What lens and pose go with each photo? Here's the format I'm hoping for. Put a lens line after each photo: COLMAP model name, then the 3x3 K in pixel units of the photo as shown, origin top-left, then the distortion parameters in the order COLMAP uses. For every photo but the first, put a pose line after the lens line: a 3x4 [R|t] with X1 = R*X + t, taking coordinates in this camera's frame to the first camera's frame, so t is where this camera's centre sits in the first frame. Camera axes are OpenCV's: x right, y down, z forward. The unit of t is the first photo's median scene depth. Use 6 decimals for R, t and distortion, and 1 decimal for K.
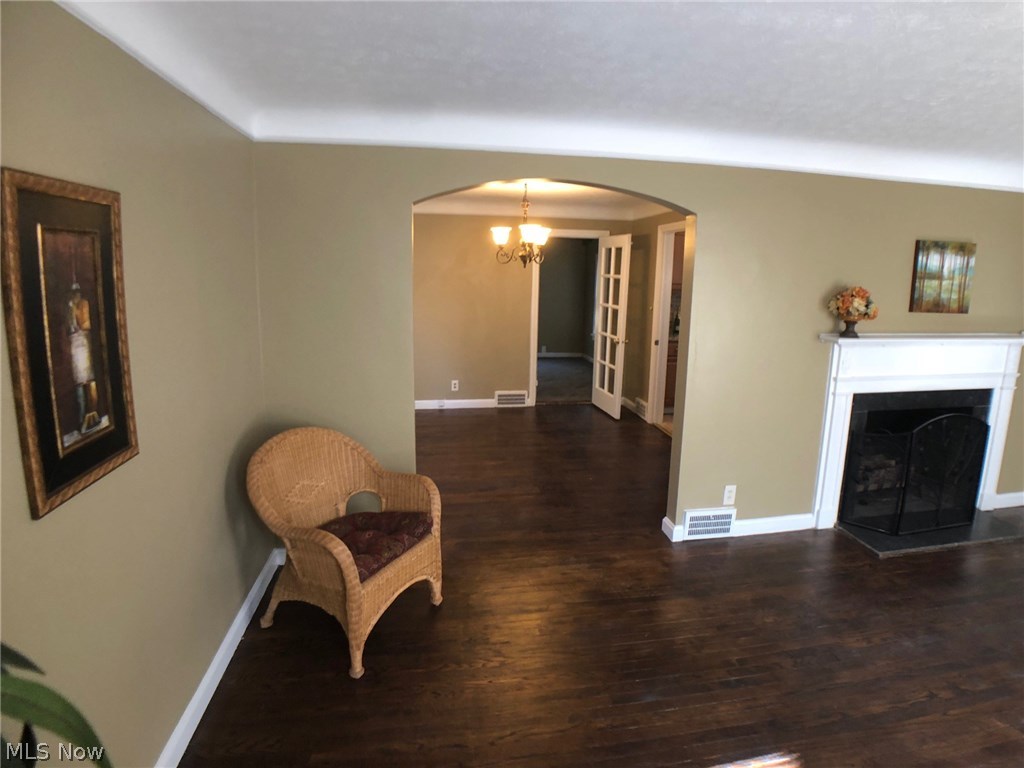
lens RADIAL K [[545.5, 0, 512.4], [0, 545.5, 364.7], [0, 0, 1]] dist [-0.106457, 0.022254]
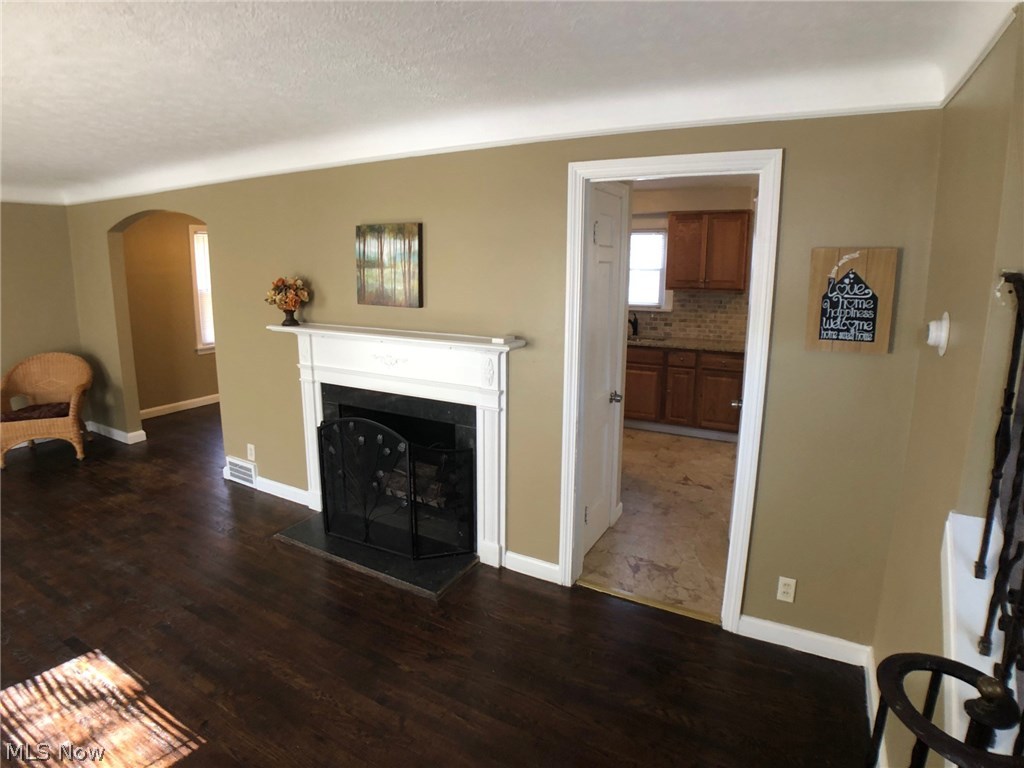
lens RADIAL K [[545.5, 0, 512.4], [0, 545.5, 364.7], [0, 0, 1]] dist [-0.106457, 0.022254]
pose [[0.803511, 0.104041, -0.586128, 1.582292], [-0.100488, 0.994185, 0.038716, -0.058487], [0.586748, 0.027790, 0.809293, 0.375657]]
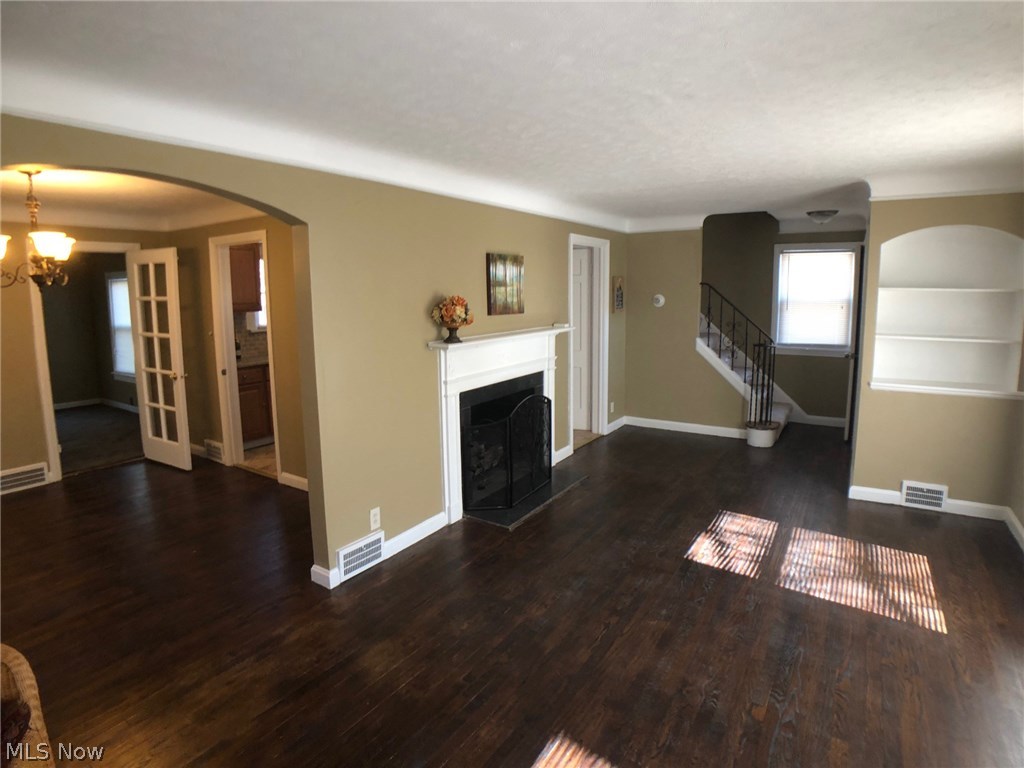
lens RADIAL K [[552.9, 0, 524.8], [0, 552.9, 362.0], [0, 0, 1]] dist [-0.101007, 0.022119]
pose [[0.645118, -0.118069, 0.754905, -0.124918], [0.144318, 0.989034, 0.031359, -0.025762], [-0.750330, 0.088716, 0.655083, 0.135674]]
